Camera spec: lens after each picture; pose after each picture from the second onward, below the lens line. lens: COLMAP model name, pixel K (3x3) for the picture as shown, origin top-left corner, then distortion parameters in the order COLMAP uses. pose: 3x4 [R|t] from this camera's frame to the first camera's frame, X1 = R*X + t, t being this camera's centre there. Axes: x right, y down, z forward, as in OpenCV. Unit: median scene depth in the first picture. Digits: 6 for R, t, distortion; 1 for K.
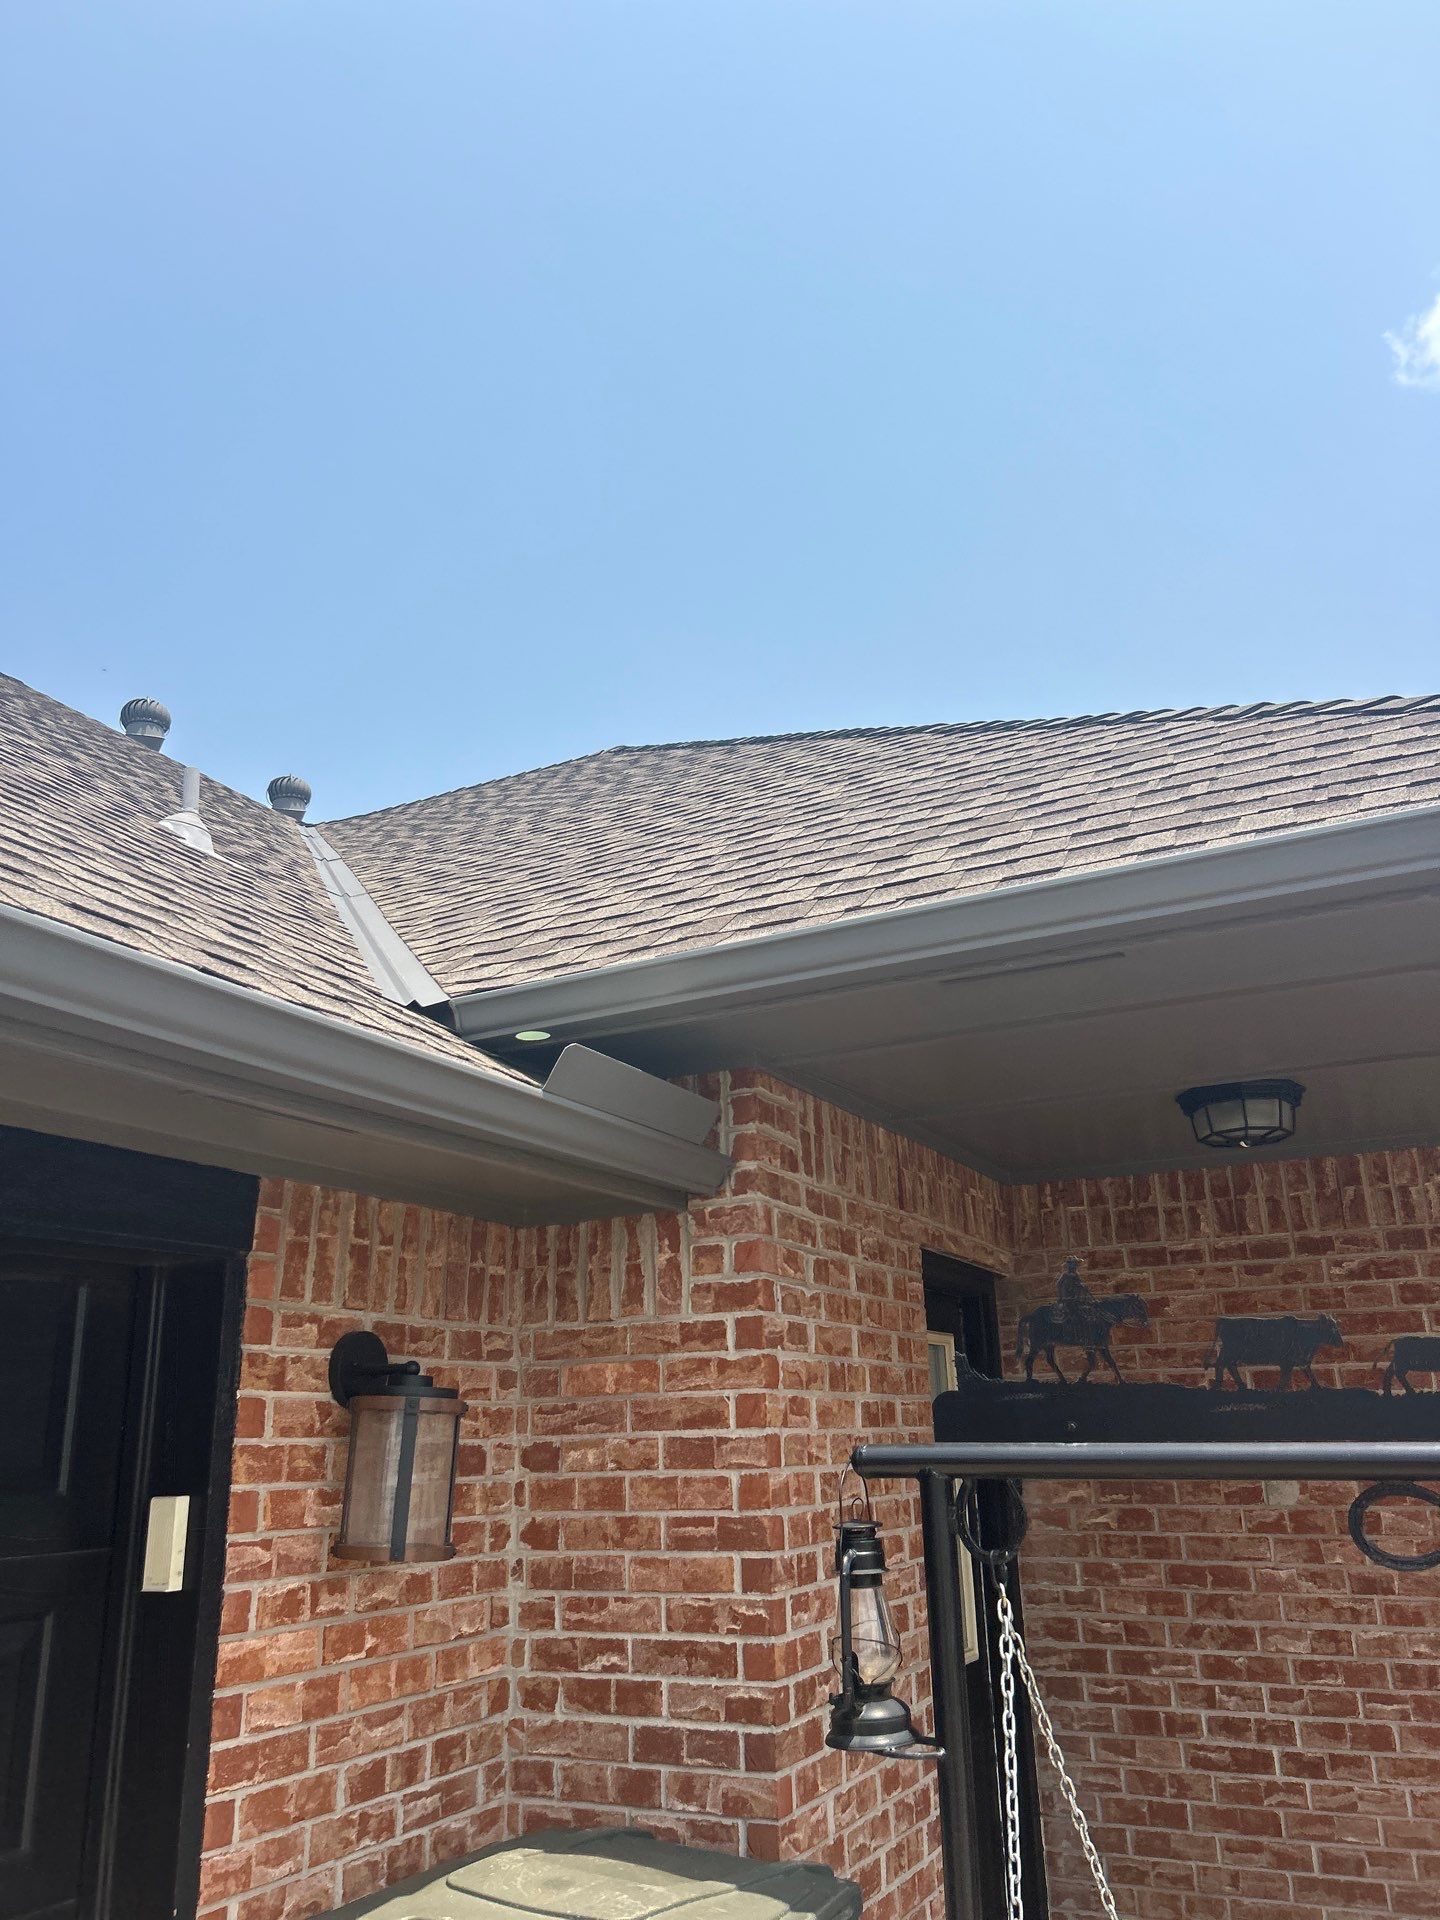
lens RADIAL K [[1430.7, 0, 743.7], [0, 1430.7, 950.9], [0, 0, 1]] dist [0.028731, -0.033409]
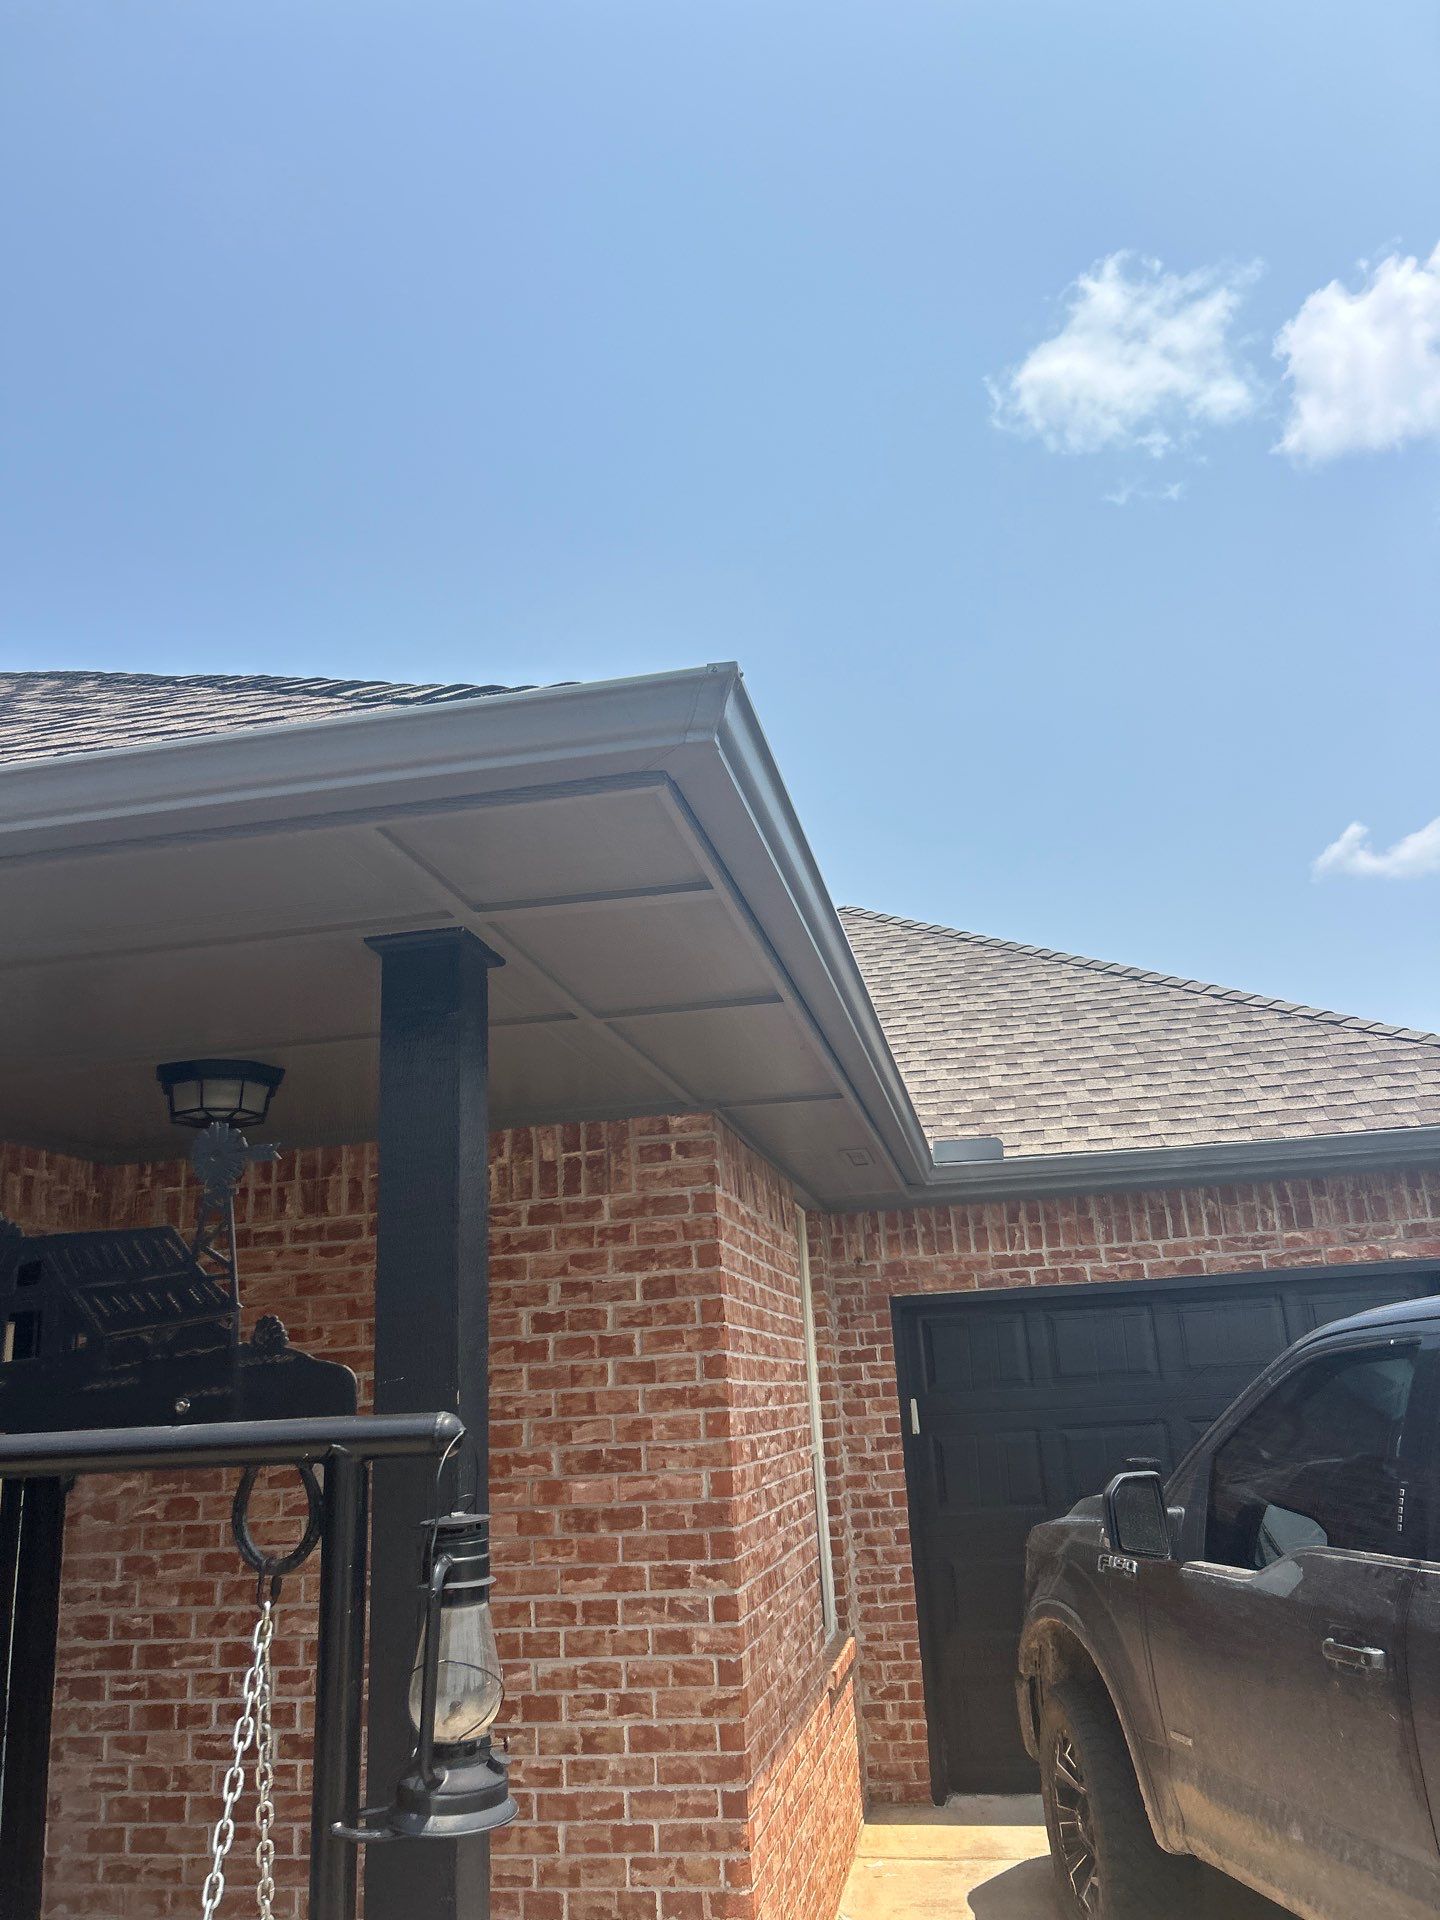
lens RADIAL K [[1430.7, 0, 743.7], [0, 1430.7, 950.9], [0, 0, 1]] dist [0.028731, -0.033409]
pose [[0.958811, 0.049715, 0.279659, 0.351477], [-0.055659, 0.998361, 0.013349, -0.015265], [-0.278537, -0.028365, 0.960007, -0.028674]]
